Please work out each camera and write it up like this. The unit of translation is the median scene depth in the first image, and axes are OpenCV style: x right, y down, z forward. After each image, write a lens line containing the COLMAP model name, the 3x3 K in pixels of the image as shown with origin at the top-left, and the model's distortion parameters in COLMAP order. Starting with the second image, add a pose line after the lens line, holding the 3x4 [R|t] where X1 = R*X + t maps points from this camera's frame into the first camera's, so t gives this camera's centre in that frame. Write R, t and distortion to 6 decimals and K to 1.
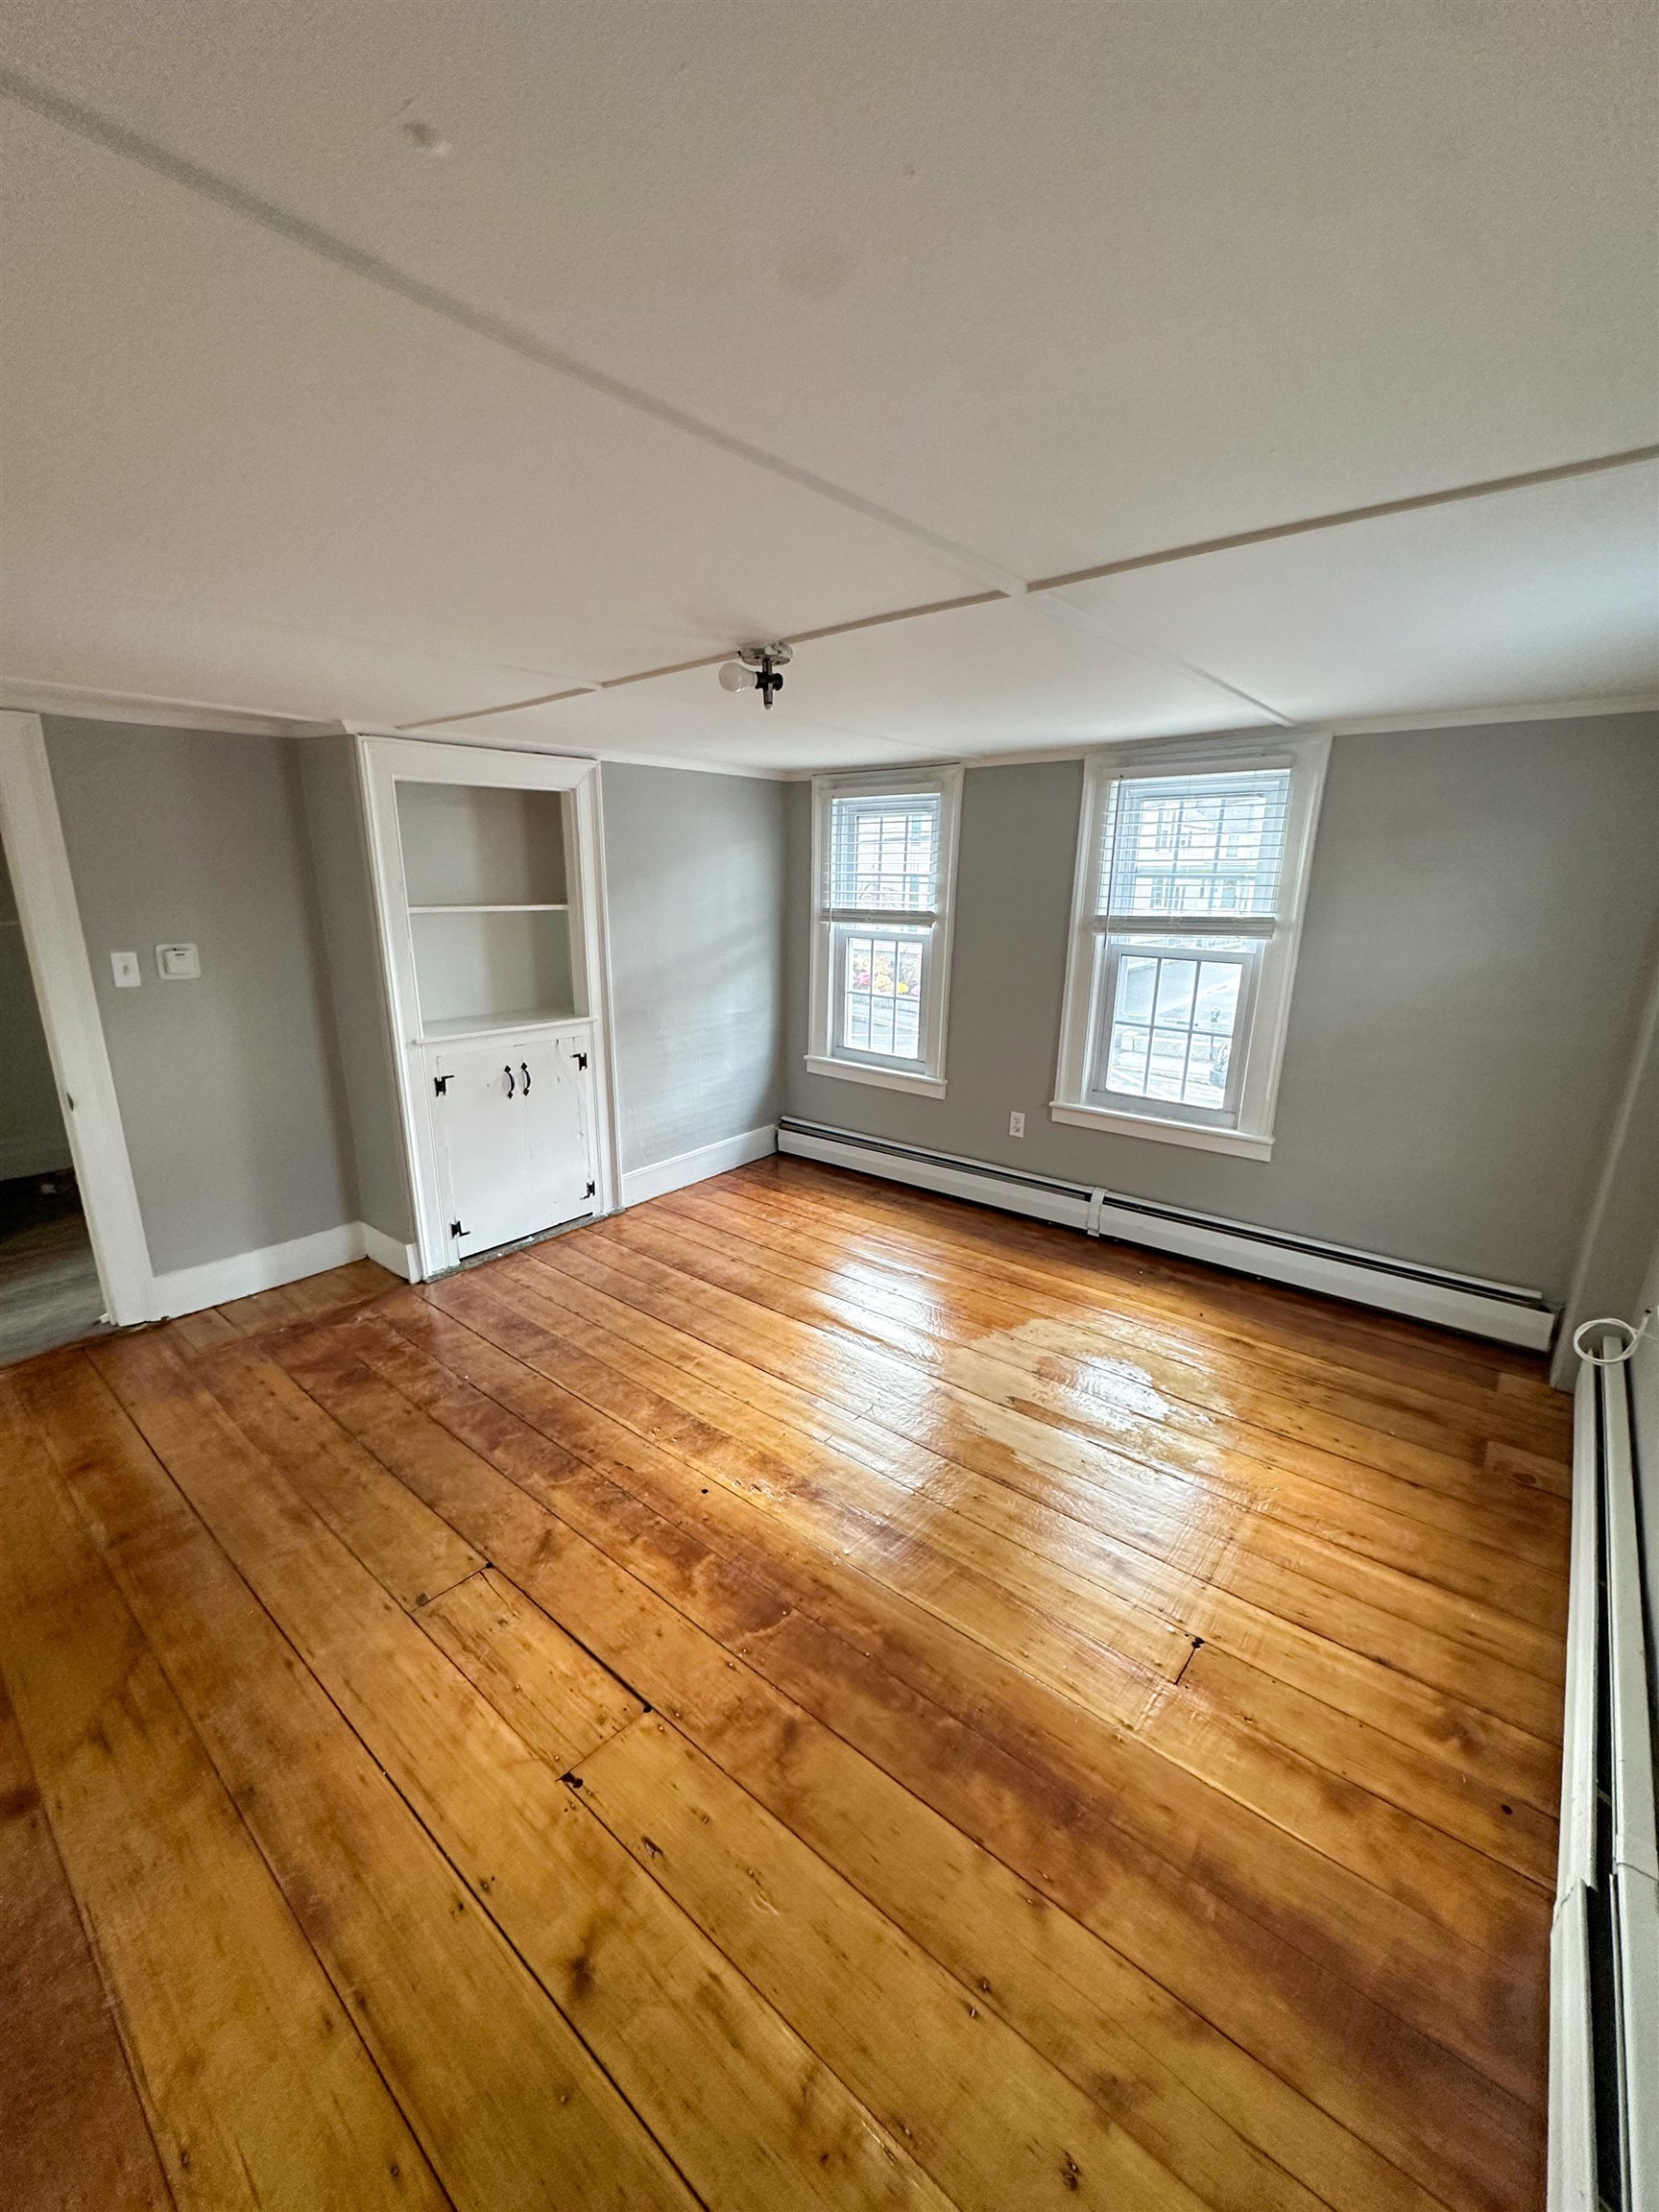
lens RADIAL K [[892.6, 0, 828.4], [0, 892.6, 1109.9], [0, 0, 1]] dist [-0.001710, -0.000089]
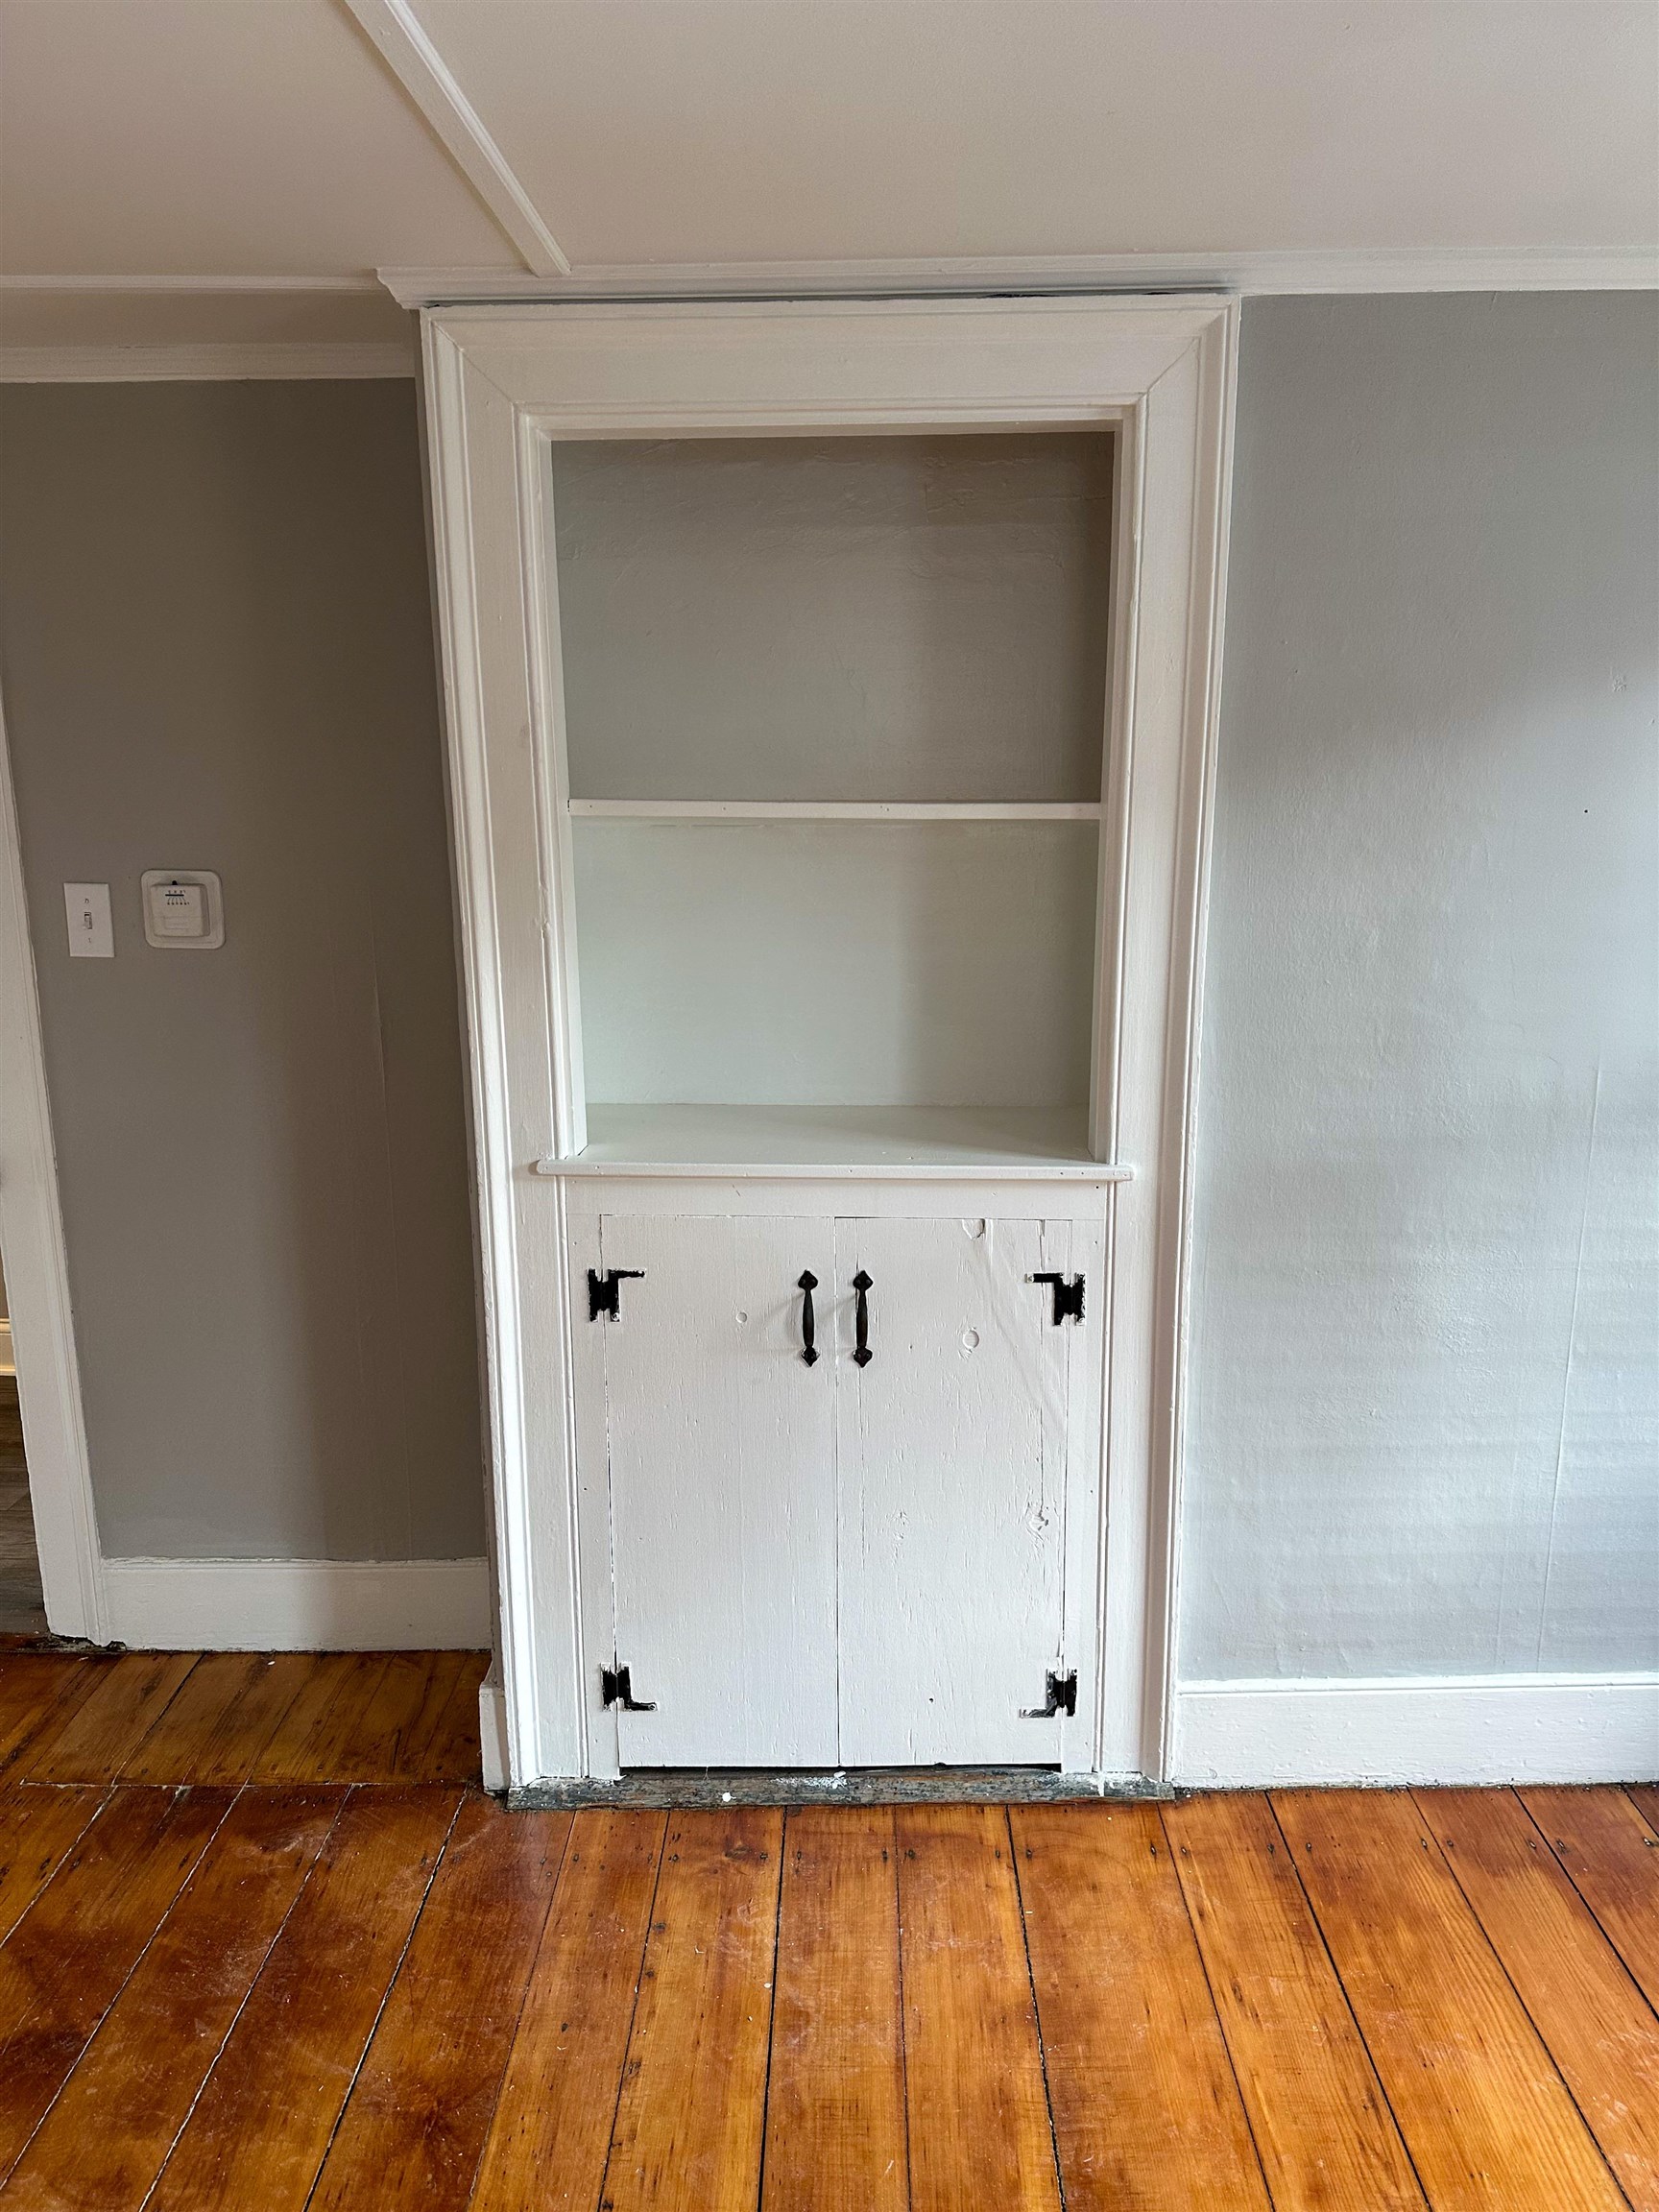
lens RADIAL K [[1564.1, 0, 837.0], [0, 1564.1, 1111.6], [0, 0, 1]] dist [0.032854, -0.020184]
pose [[0.633344, 0.147266, -0.759729, 0.083627], [-0.194444, 0.980515, 0.027967, -0.124708], [0.749044, 0.130012, 0.649638, 0.606348]]
